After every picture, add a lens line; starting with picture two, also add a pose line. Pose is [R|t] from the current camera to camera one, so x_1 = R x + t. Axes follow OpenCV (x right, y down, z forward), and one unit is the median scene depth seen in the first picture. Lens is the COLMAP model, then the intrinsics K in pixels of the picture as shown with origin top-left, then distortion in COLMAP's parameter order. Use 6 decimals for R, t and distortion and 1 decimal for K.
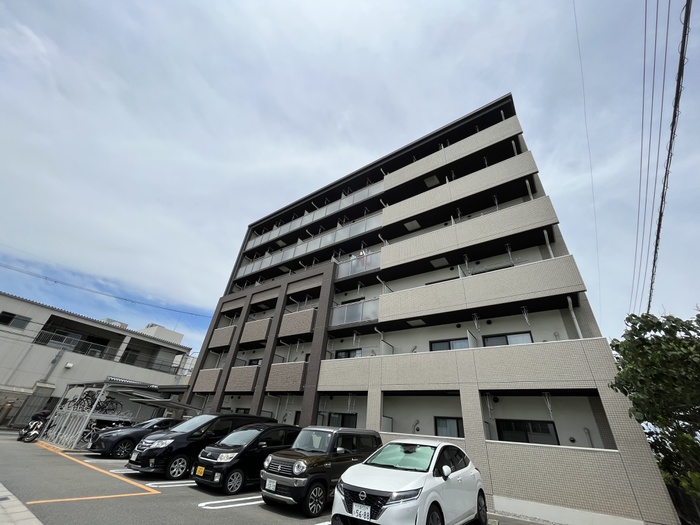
lens RADIAL K [[281.2, 0, 350.0], [0, 281.2, 262.5], [0, 0, 1]] dist [-0.000317, -0.000097]
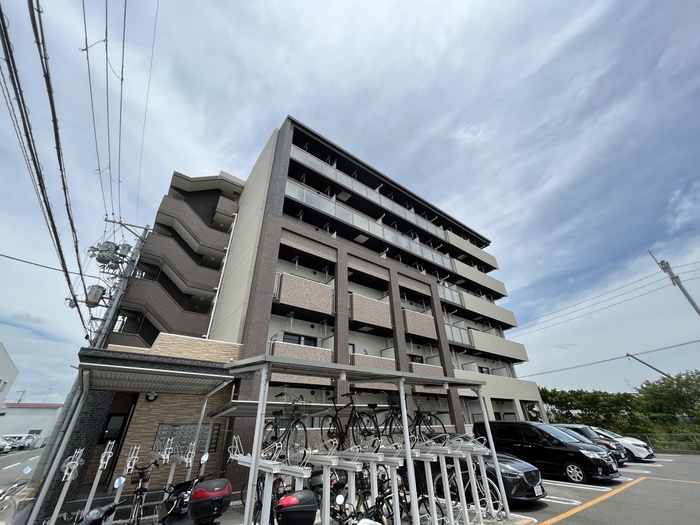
lens RADIAL K [[281.2, 0, 350.0], [0, 281.2, 262.5], [0, 0, 1]] dist [-0.000317, -0.000097]
pose [[0.298710, 0.403913, 0.864654, -1.044456], [-0.464501, 0.852993, -0.237996, 0.329376], [-0.833674, -0.330541, 0.442415, 0.722729]]
